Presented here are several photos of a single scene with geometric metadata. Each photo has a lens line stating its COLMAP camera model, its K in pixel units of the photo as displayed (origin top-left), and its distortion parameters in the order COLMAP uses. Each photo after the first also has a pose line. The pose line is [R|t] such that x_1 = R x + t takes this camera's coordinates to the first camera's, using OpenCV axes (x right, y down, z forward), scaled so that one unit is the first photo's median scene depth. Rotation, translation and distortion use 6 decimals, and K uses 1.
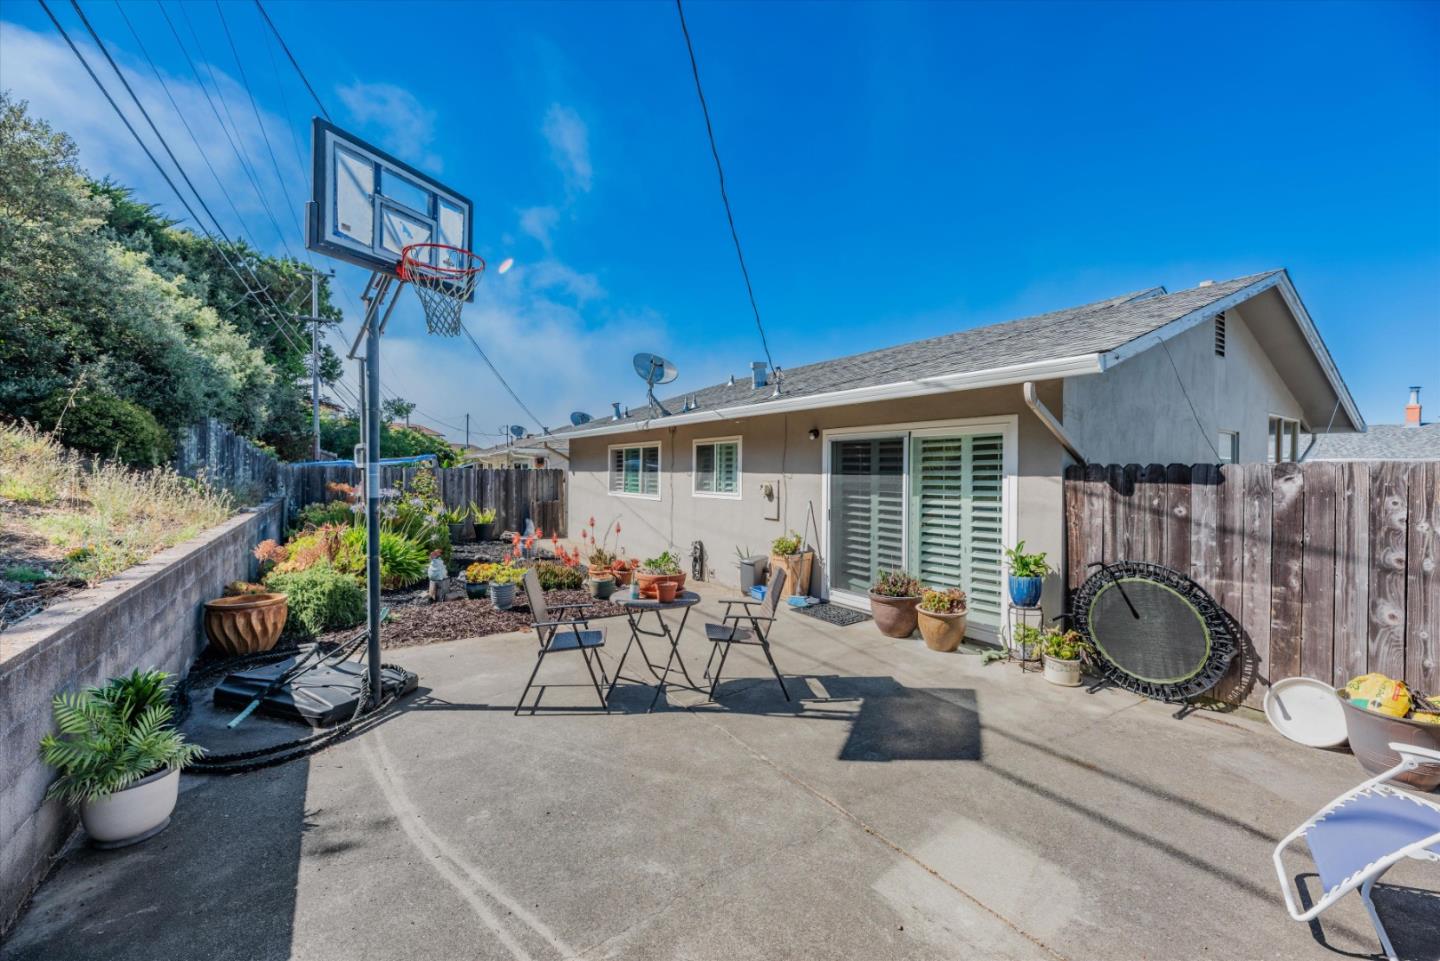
lens RADIAL K [[586.4, 0, 725.8], [0, 586.4, 469.8], [0, 0, 1]] dist [0.001002, -0.000050]
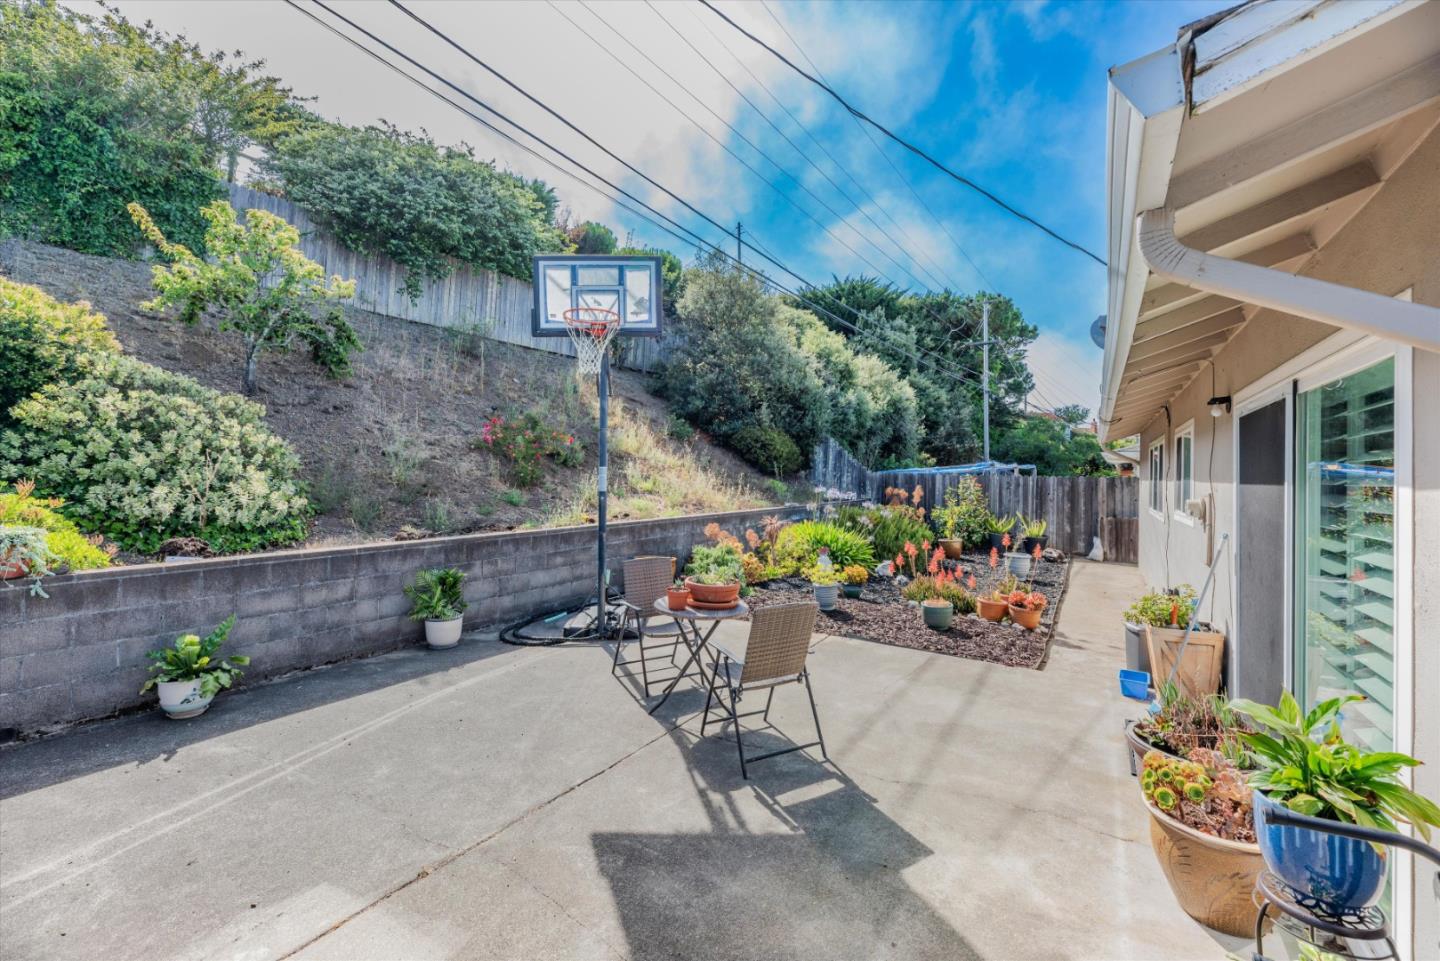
lens RADIAL K [[586.4, 0, 725.8], [0, 586.4, 469.8], [0, 0, 1]] dist [0.001002, -0.000050]
pose [[0.388394, -0.006852, -0.921468, 0.808819], [-0.008573, 0.999902, -0.011049, 0.006873], [0.921454, 0.012191, 0.388297, 0.693418]]
